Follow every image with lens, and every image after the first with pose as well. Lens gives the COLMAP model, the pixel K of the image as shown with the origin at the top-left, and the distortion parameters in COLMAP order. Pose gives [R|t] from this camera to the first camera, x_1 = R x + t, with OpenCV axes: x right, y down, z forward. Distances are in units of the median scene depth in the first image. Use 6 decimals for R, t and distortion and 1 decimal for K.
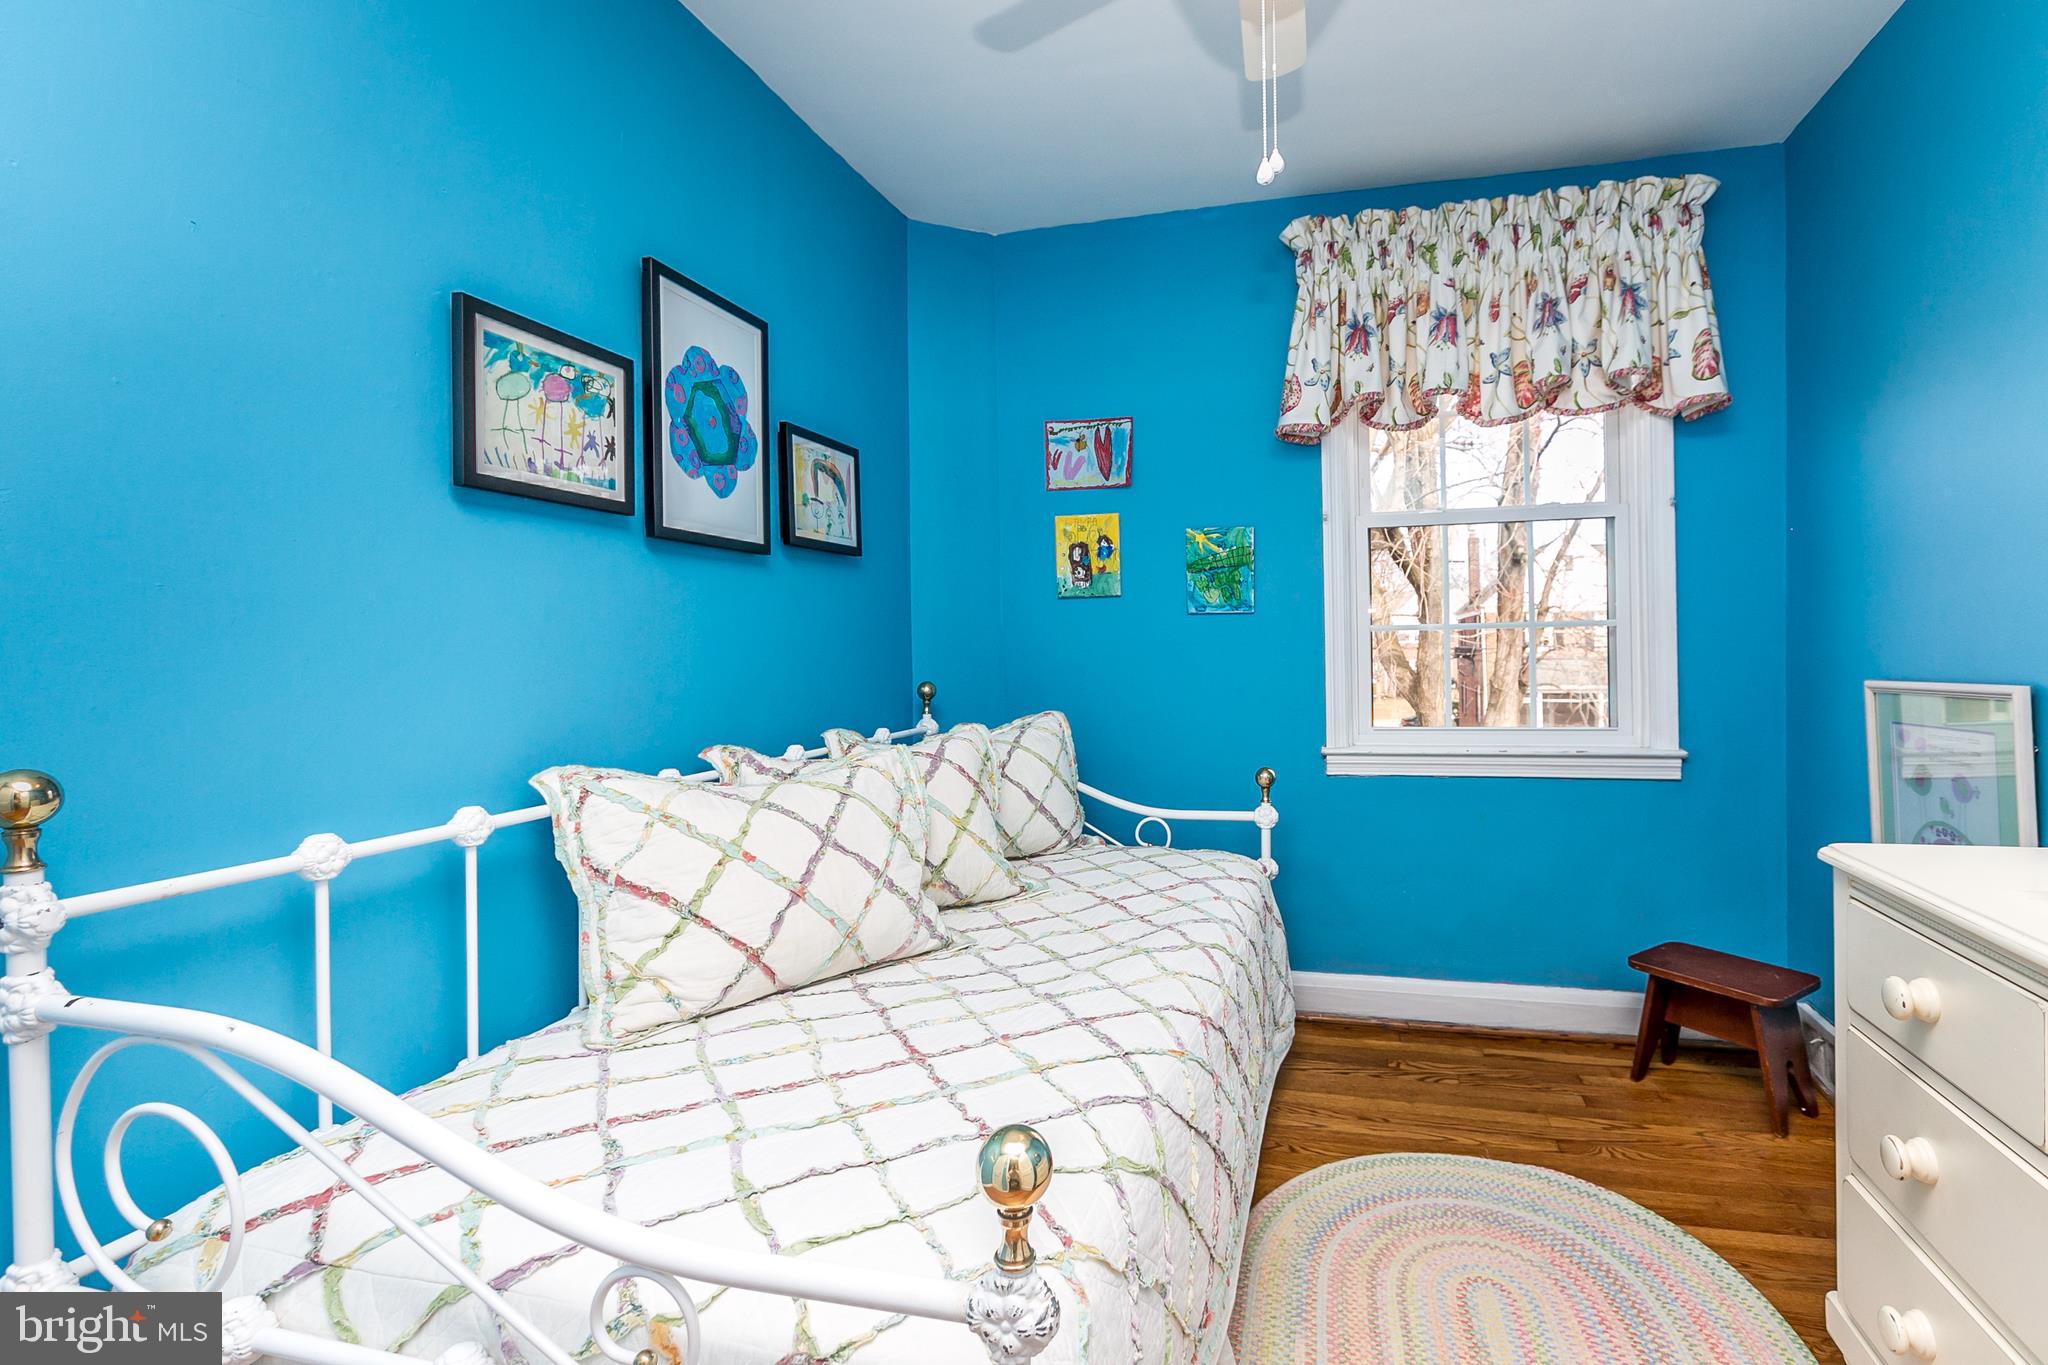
lens RADIAL K [[934.9, 0, 1025.8], [0, 934.9, 673.8], [0, 0, 1]] dist [0.000463, 0.000146]
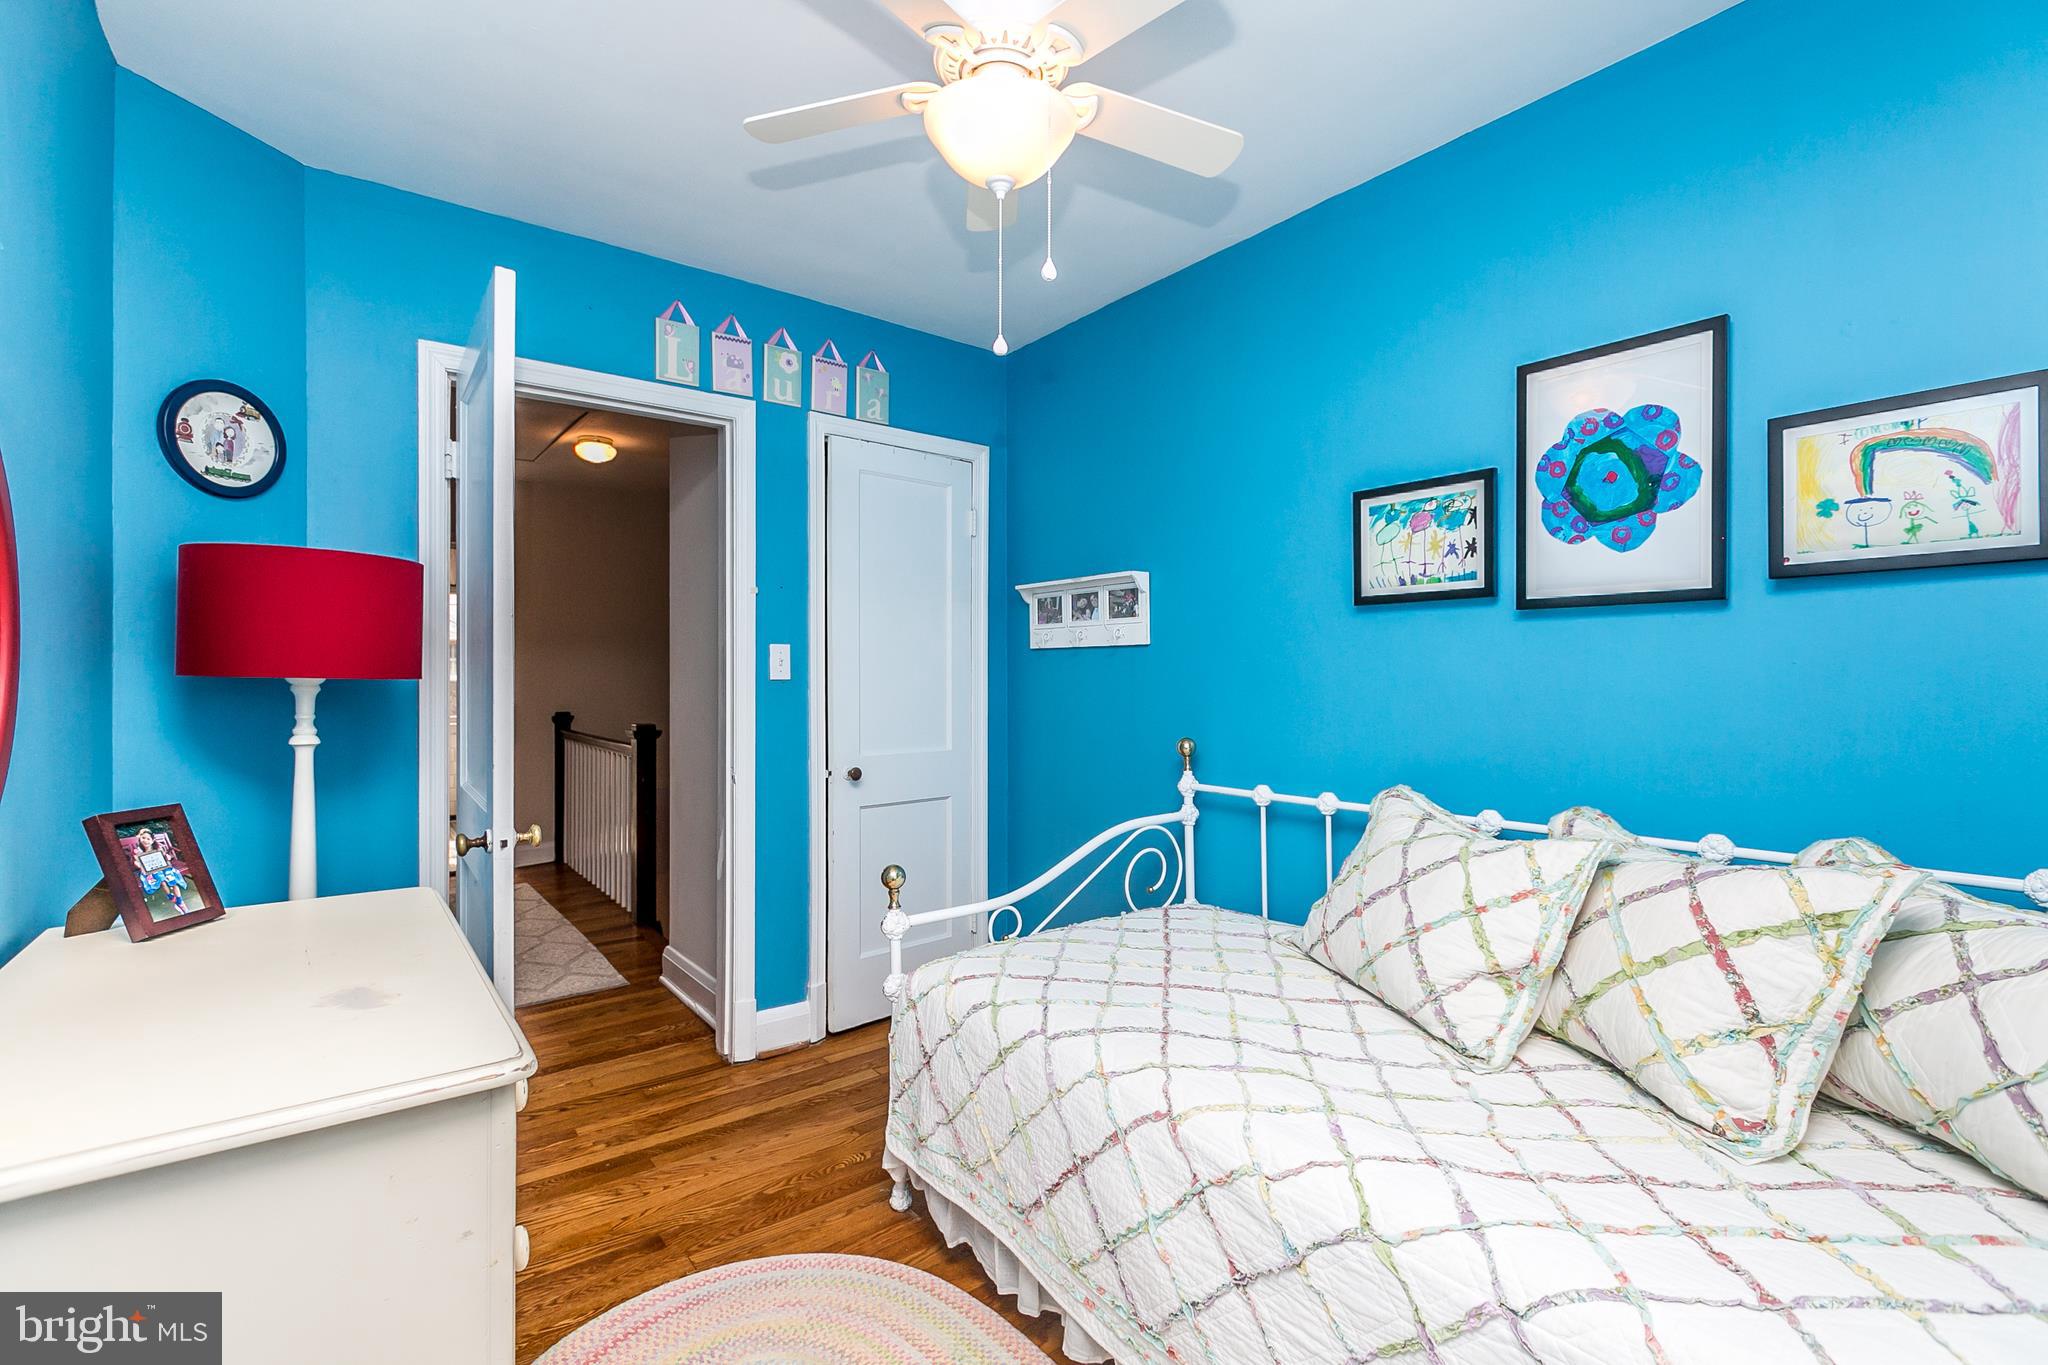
lens RADIAL K [[913.7, 0, 1024.0], [0, 913.7, 682.5], [0, 0, 1]] dist [0.001909, 0.000320]
pose [[-0.538118, 0.012204, -0.842781, 0.921388], [-0.016683, 0.999545, 0.025126, -0.079641], [0.842704, 0.027581, -0.537669, 1.156237]]
